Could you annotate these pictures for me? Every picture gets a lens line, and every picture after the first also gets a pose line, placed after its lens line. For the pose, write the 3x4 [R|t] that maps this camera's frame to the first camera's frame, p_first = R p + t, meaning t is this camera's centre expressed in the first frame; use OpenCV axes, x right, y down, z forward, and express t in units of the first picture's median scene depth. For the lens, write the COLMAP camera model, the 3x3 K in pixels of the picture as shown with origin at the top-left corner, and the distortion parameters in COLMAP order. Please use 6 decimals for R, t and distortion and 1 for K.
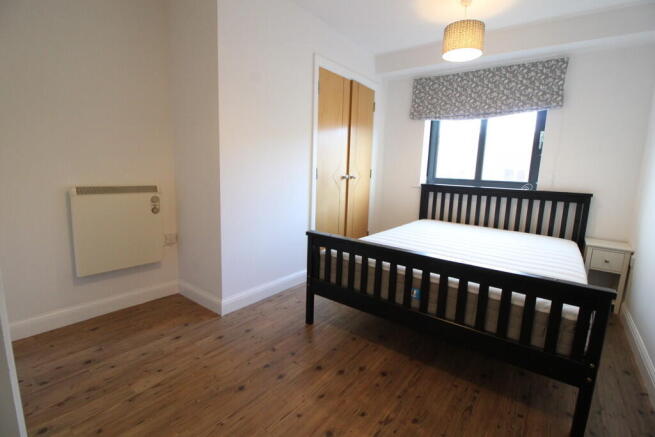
lens RADIAL K [[308.5, 0, 328.7], [0, 308.5, 214.7], [0, 0, 1]] dist [-0.000673, -0.000496]
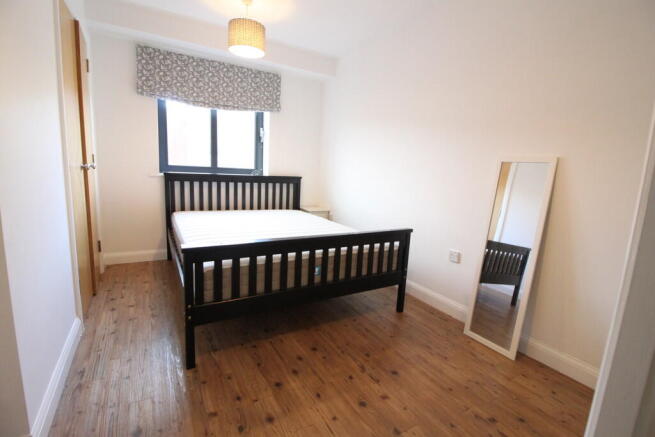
lens RADIAL K [[308.6, 0, 327.5], [0, 308.6, 218.5], [0, 0, 1]] dist [-0.014481, -0.000193]
pose [[0.365718, -0.167894, 0.915457, -0.470323], [0.100805, 0.984954, 0.140368, -0.063101], [-0.925250, 0.040948, 0.377140, 0.327805]]
